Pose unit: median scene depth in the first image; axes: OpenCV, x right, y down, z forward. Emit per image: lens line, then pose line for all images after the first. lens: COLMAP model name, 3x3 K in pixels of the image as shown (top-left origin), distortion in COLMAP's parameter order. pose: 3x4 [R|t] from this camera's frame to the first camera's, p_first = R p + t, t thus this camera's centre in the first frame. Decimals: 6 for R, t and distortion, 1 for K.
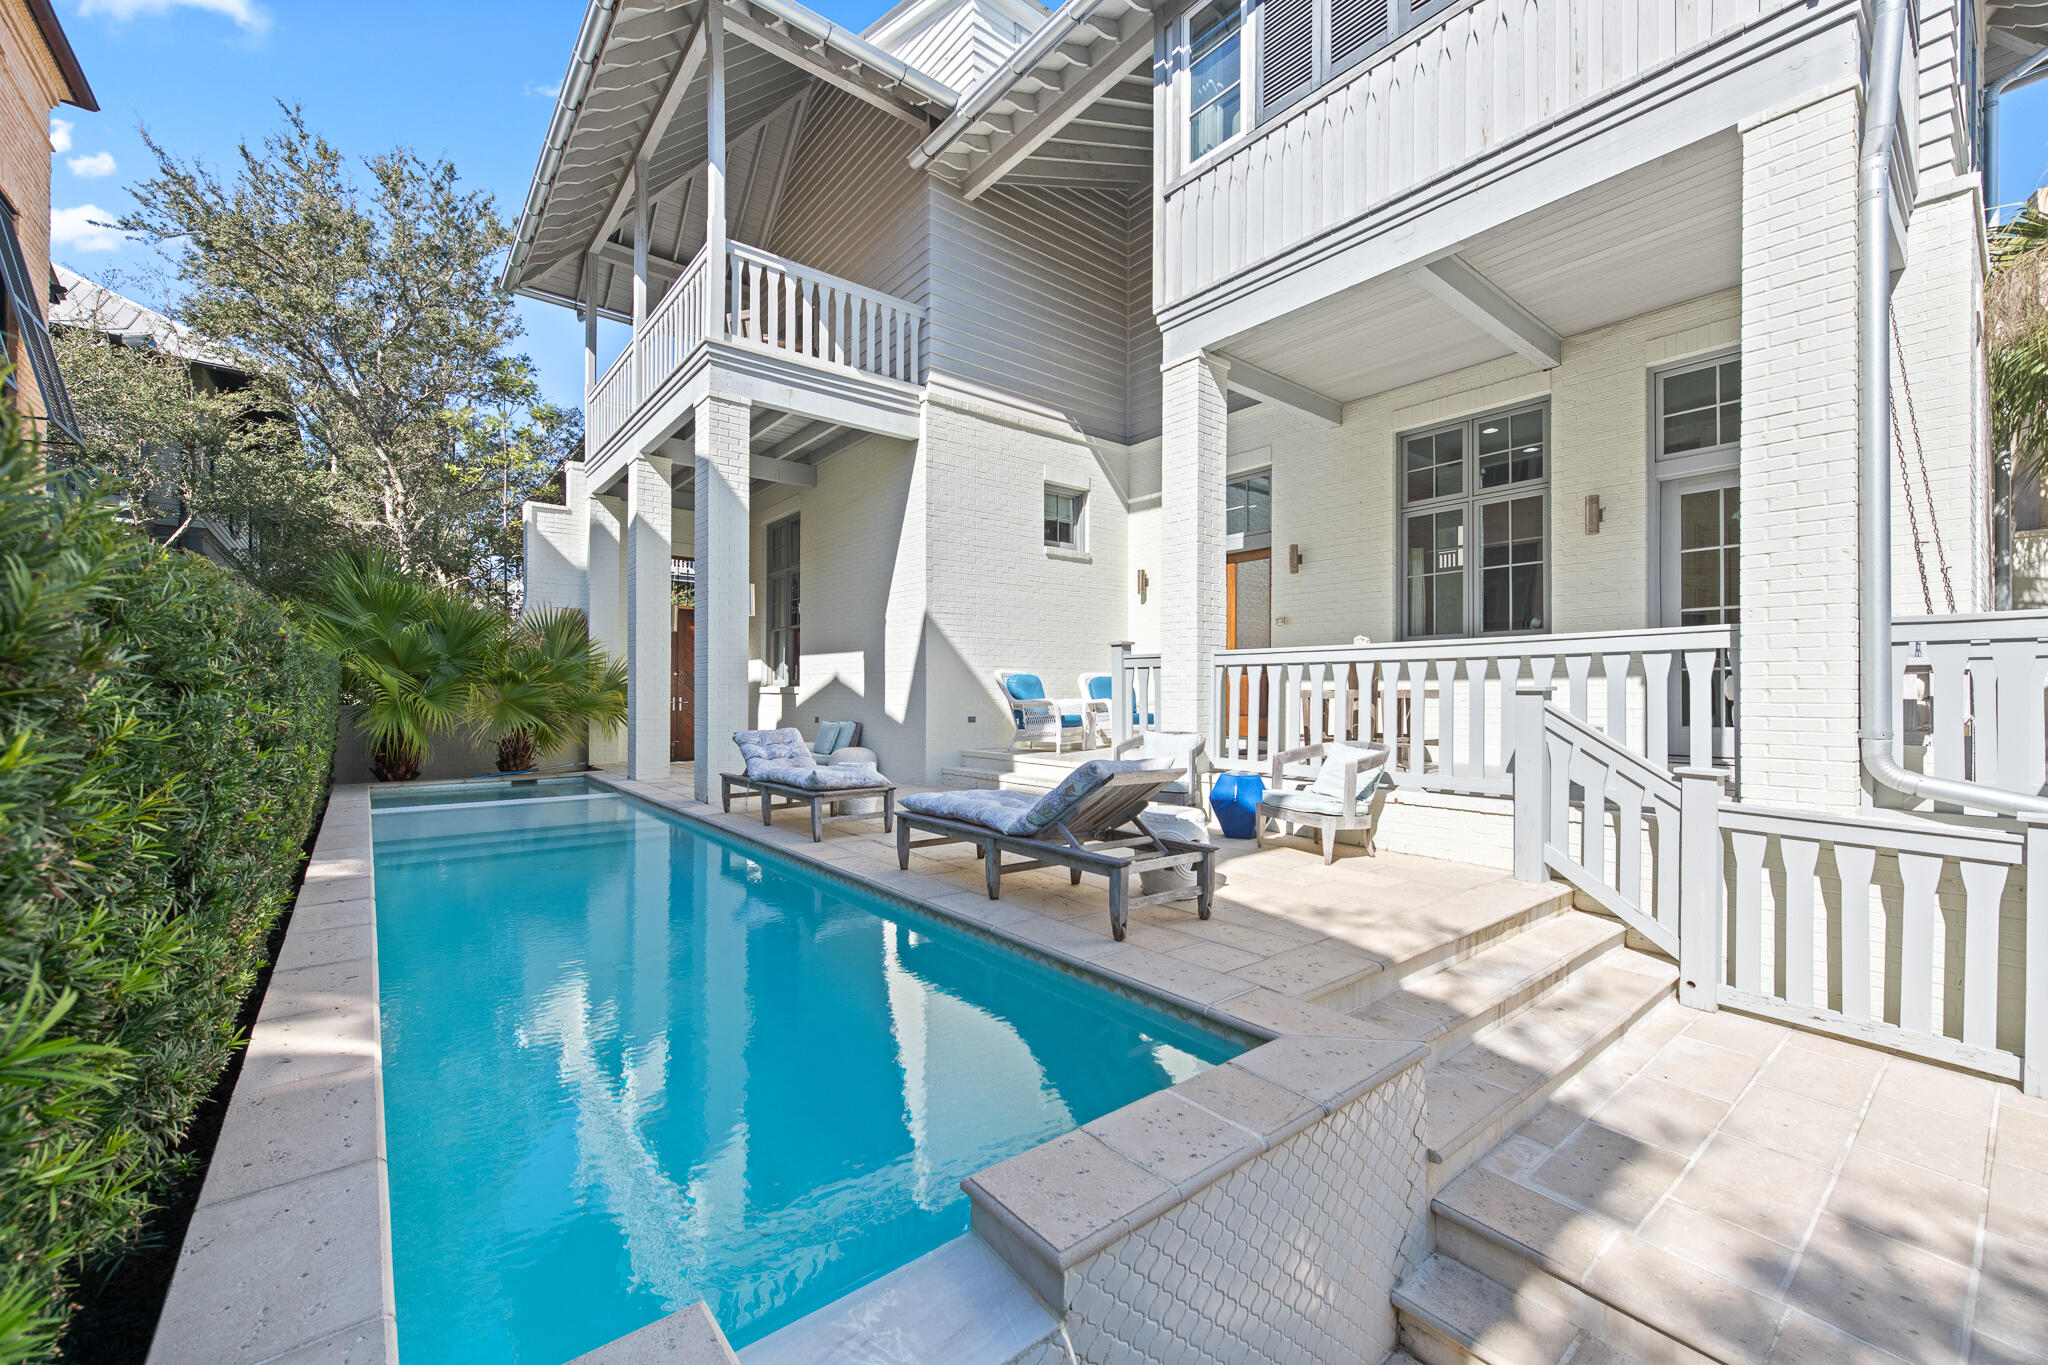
lens RADIAL K [[809.7, 0, 1016.1], [0, 809.7, 685.9], [0, 0, 1]] dist [0.006975, -0.000575]
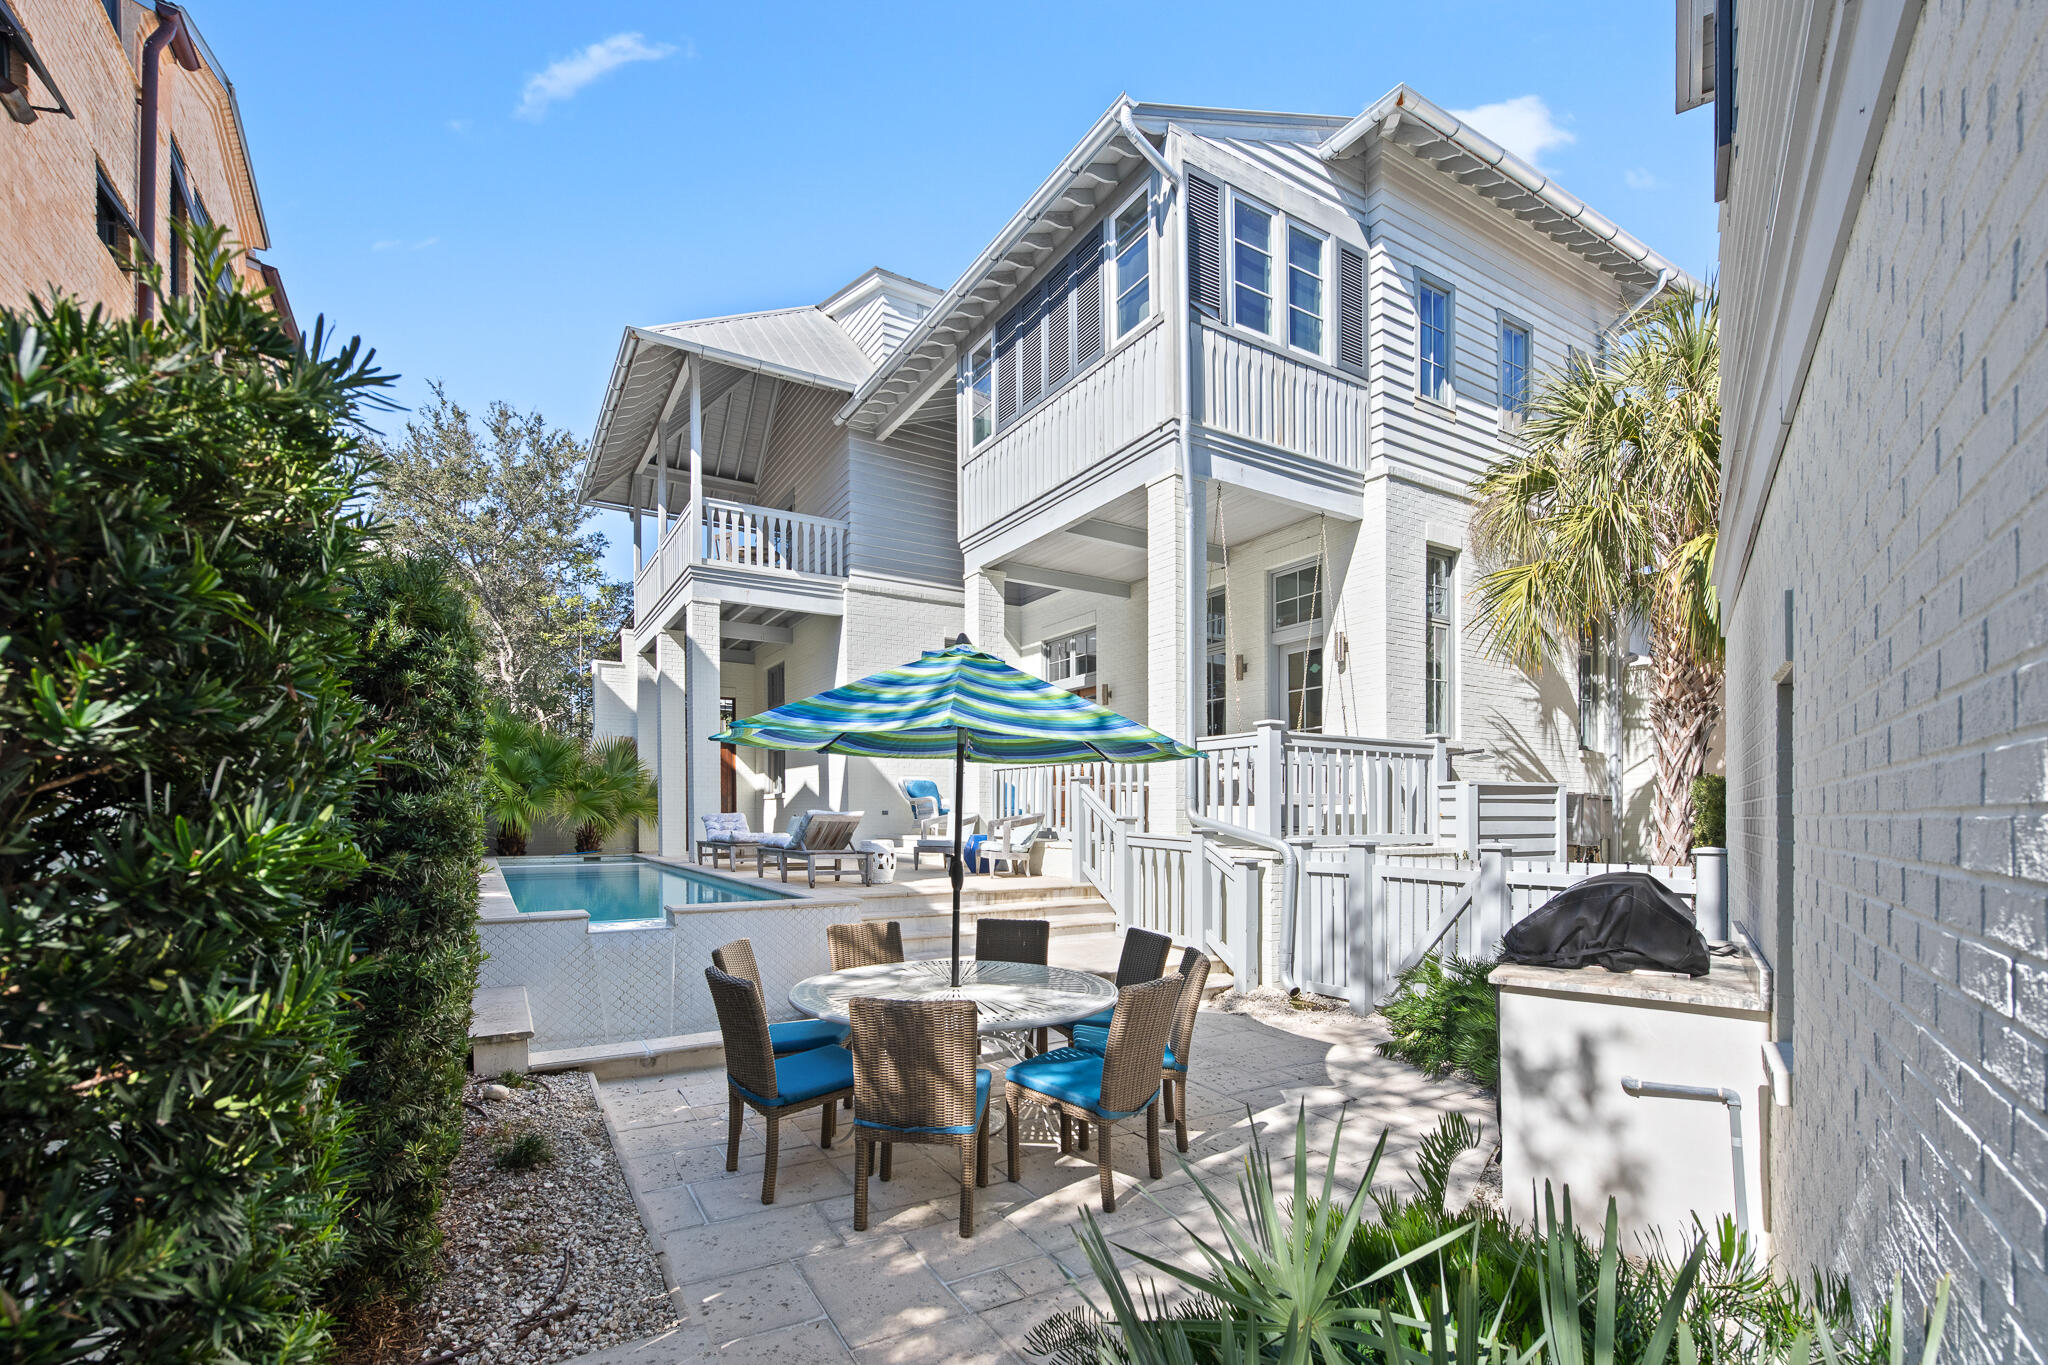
lens RADIAL K [[879.0, 0, 1009.6], [0, 879.0, 828.8], [0, 0, 1]] dist [0.002206, 0.000030]
pose [[0.991430, -0.001104, -0.130634, 0.366111], [0.004122, 0.999731, 0.022838, 0.035960], [0.130574, -0.023181, 0.991168, -0.495951]]
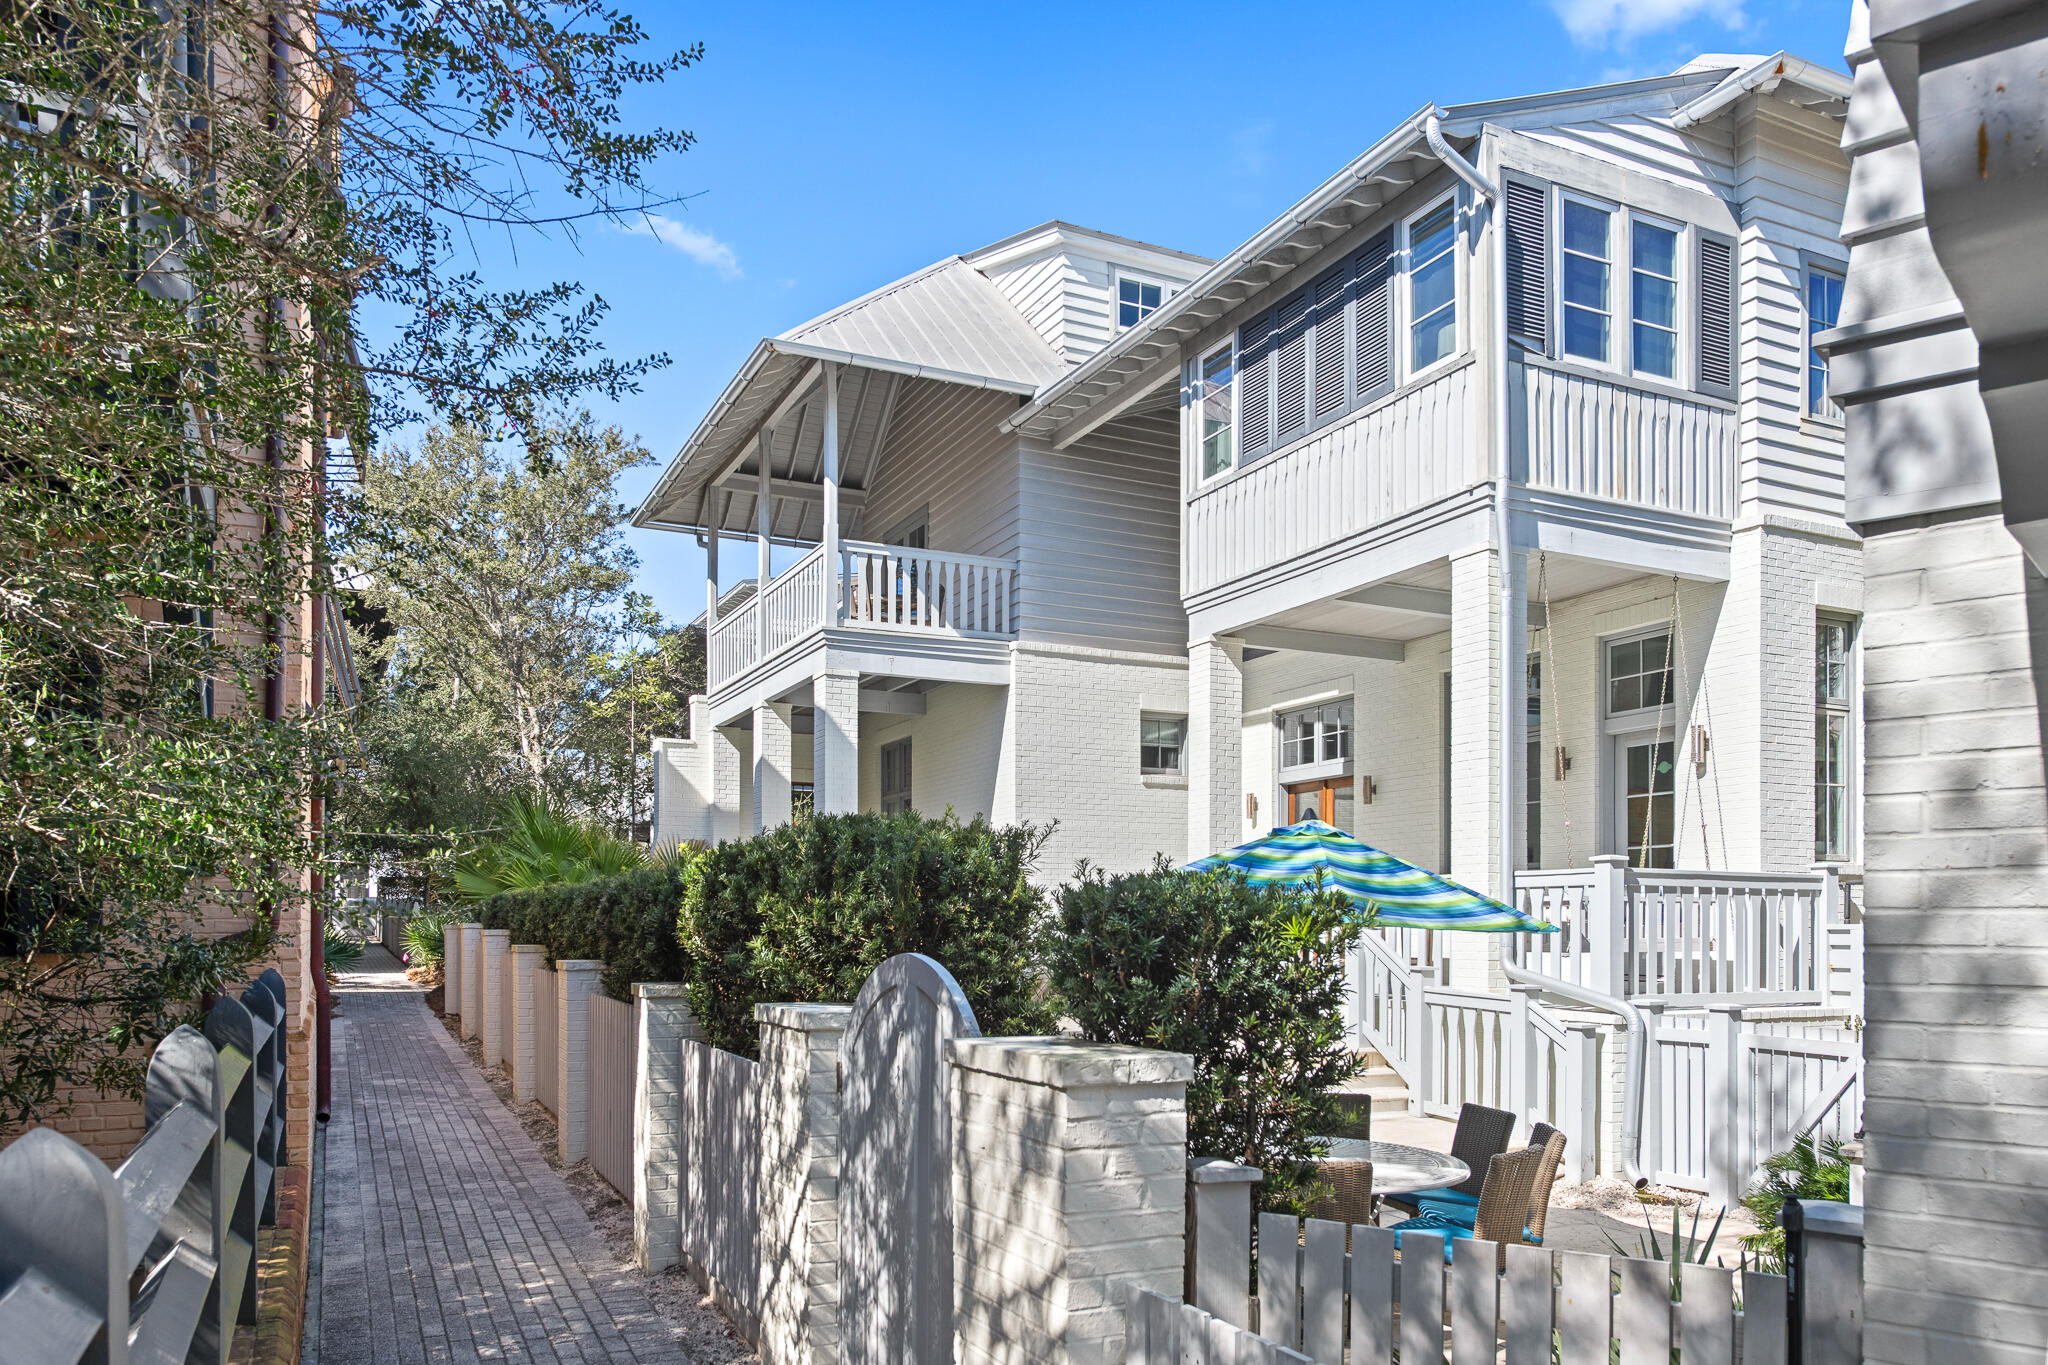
lens RADIAL K [[1404.7, 0, 1014.4], [0, 1404.7, 944.4], [0, 0, 1]] dist [-0.002257, 0.005363]
pose [[0.975183, 0.002461, -0.221387, 0.292886], [0.002241, 0.999777, 0.020985, 0.000092], [0.221389, -0.020961, 0.974960, -0.802389]]
